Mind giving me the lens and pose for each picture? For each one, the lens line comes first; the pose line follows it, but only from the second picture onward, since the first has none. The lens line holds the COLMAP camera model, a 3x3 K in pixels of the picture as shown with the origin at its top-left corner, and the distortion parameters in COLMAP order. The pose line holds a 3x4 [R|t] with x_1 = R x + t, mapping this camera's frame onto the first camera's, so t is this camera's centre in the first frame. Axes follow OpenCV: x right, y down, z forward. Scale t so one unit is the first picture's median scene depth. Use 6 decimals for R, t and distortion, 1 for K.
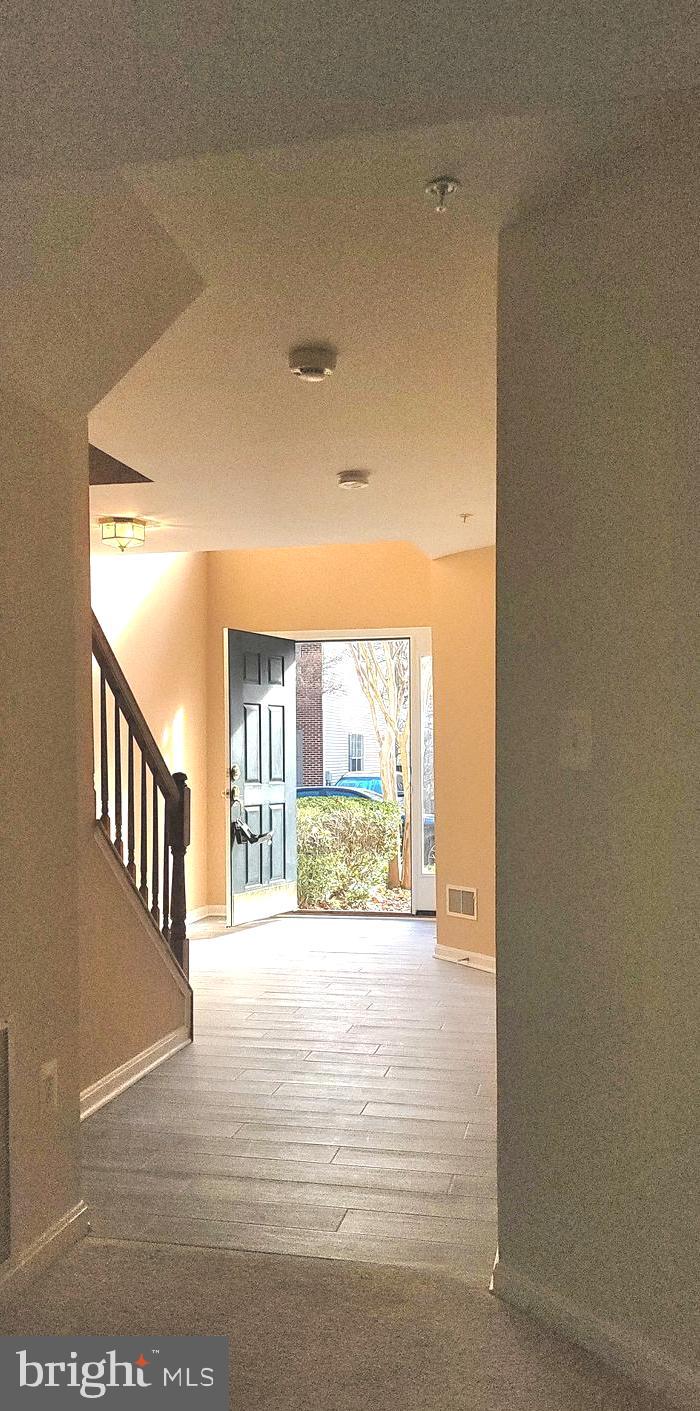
lens RADIAL K [[1188.2, 0, 350.0], [0, 1188.2, 705.5], [0, 0, 1]] dist [0.000870, 0.000517]
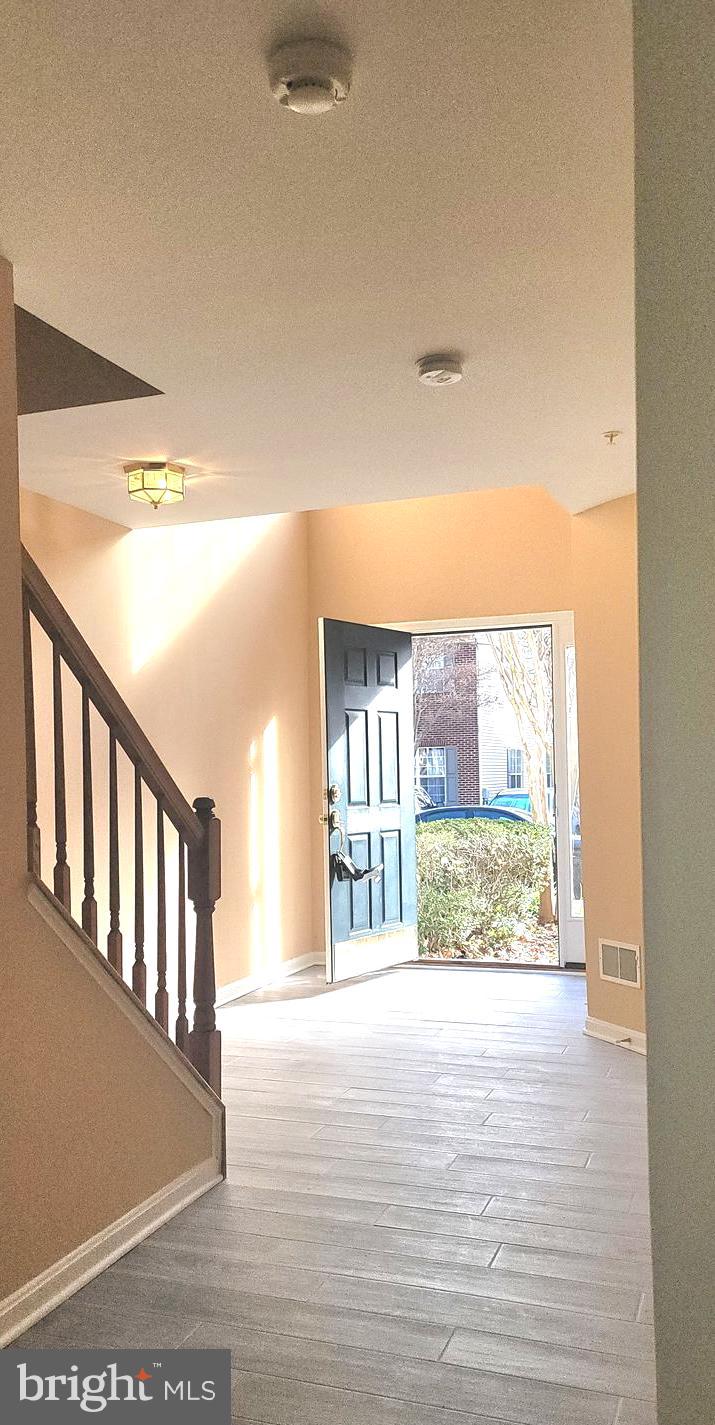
lens RADIAL K [[1108.6, 0, 356.2], [0, 1108.6, 737.8], [0, 0, 1]] dist [0.042754, -0.000522]
pose [[0.988361, -0.018339, -0.151016, 0.033480], [0.019859, 0.999766, 0.008559, 0.011576], [0.150823, -0.011458, 0.988494, 0.243956]]
